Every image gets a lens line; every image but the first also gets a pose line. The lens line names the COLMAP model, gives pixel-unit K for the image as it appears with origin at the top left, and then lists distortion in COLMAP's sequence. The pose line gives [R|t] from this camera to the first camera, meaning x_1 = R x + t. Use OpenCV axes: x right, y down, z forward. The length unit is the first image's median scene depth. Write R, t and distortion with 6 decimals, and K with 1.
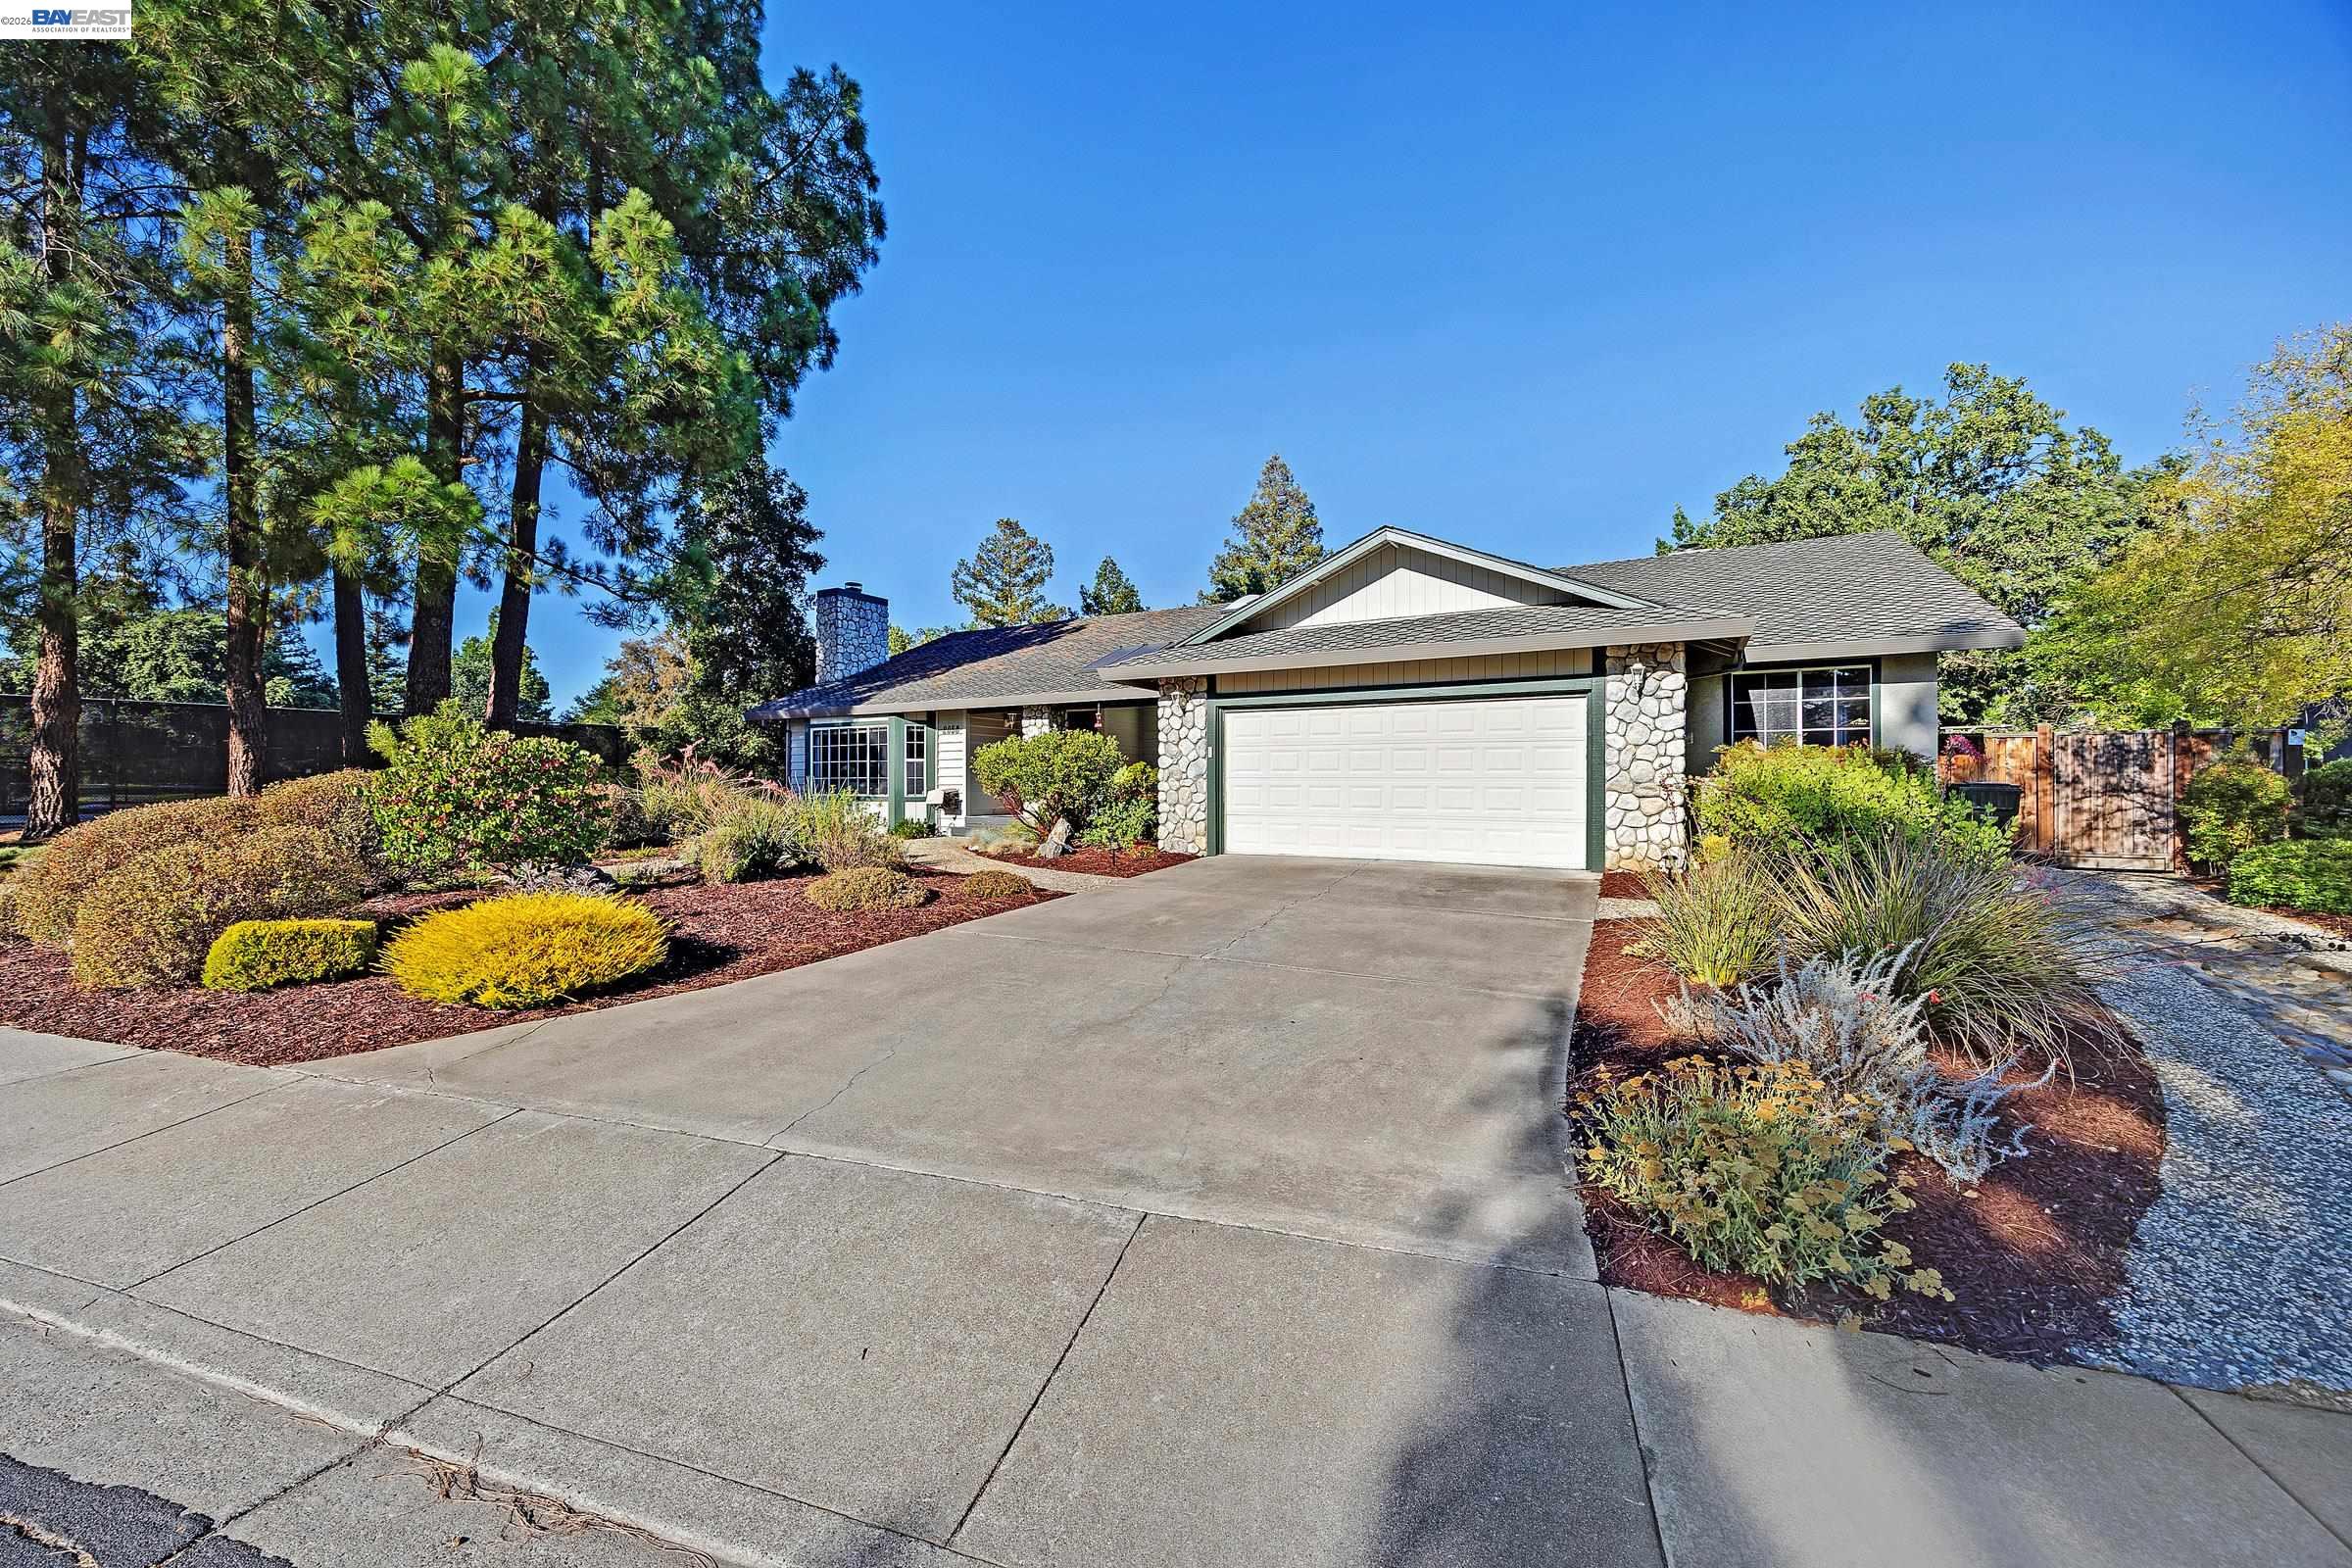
lens RADIAL K [[905.1, 0, 1176.0], [0, 905.1, 784.0], [0, 0, 1]] dist [0.000082, -0.000003]
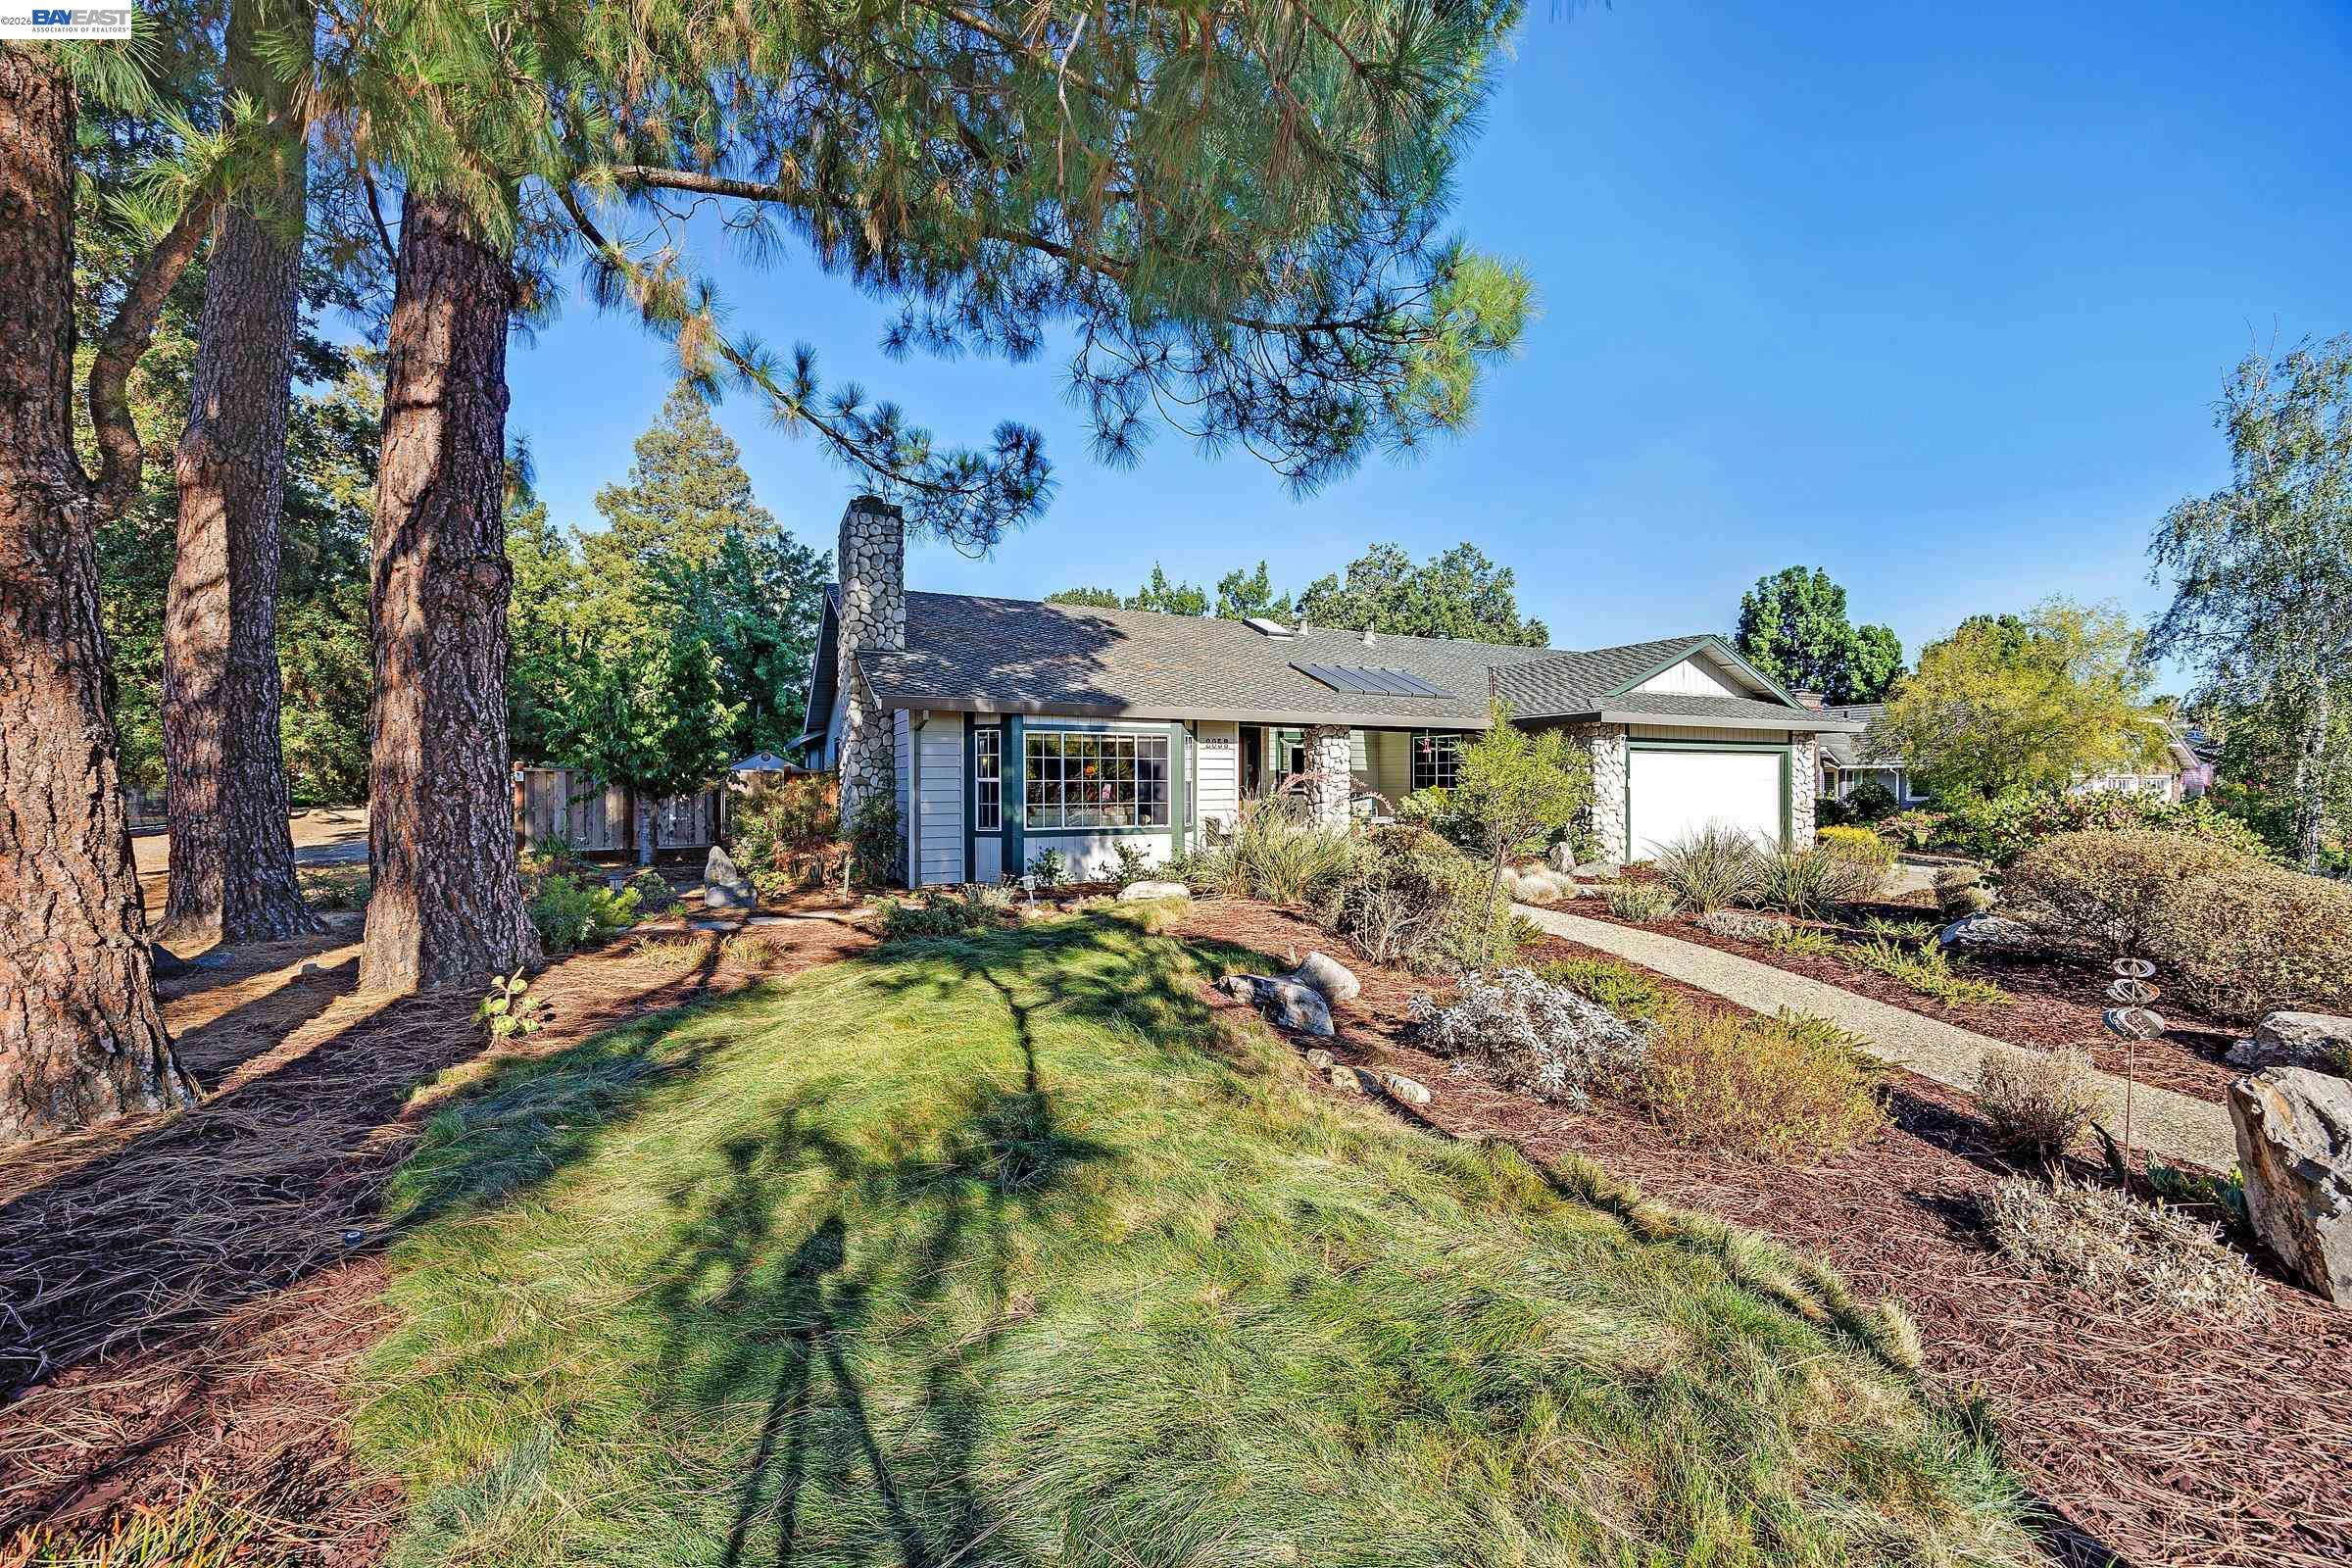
lens RADIAL K [[905.1, 0, 1176.0], [0, 905.1, 784.0], [0, 0, 1]] dist [0.000082, -0.000003]
pose [[0.547643, -0.004224, 0.836702, -1.372203], [-0.002568, 0.999974, 0.006729, -0.040121], [-0.836708, -0.005834, 0.547618, 0.825171]]
